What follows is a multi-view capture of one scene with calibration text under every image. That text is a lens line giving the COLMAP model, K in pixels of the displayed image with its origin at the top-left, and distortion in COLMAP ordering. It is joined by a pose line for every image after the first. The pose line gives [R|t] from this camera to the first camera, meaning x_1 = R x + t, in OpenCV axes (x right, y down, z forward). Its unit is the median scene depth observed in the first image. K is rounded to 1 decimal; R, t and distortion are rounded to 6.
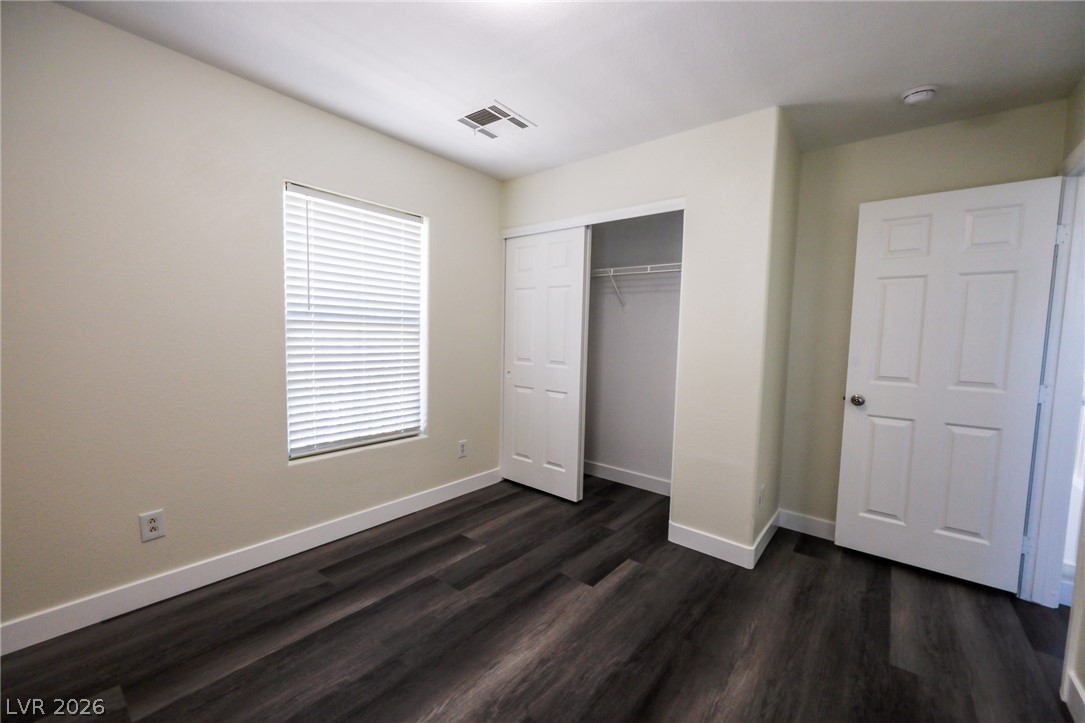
lens RADIAL K [[430.6, 0, 542.2], [0, 430.6, 366.1], [0, 0, 1]] dist [-0.000213, 0.000073]
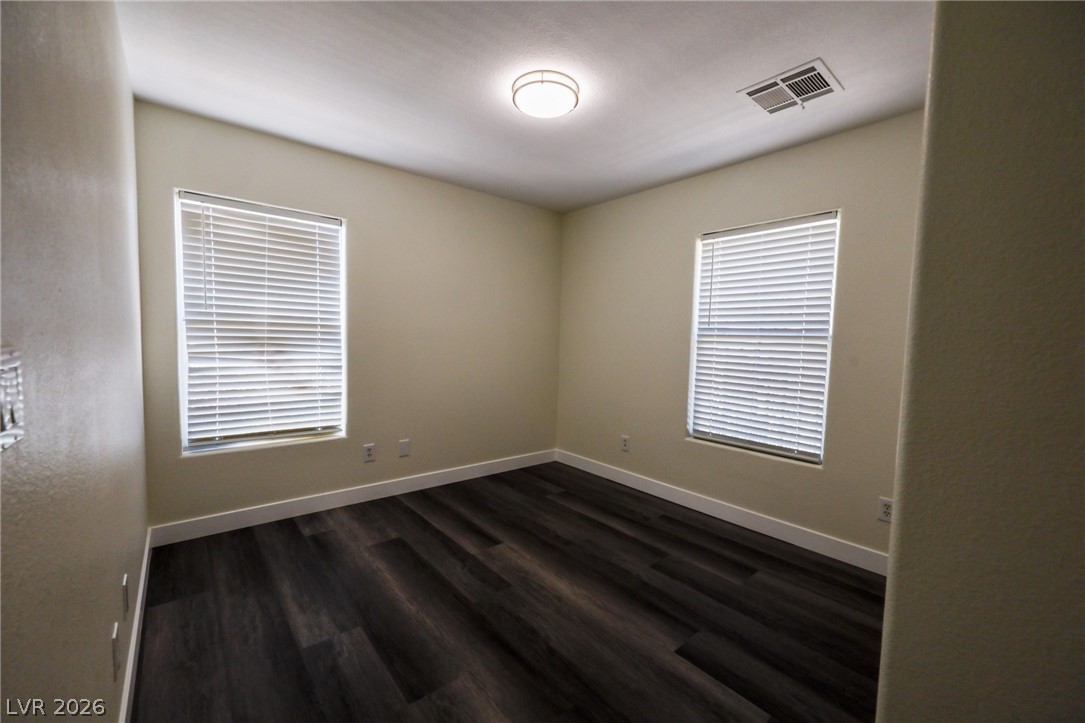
lens RADIAL K [[430.6, 0, 542.2], [0, 430.6, 366.1], [0, 0, 1]] dist [-0.000213, 0.000073]
pose [[-0.176569, 0.036183, -0.983623, 0.934193], [-0.103537, 0.993097, 0.055117, -0.035560], [0.978828, 0.111573, -0.171604, 0.840354]]
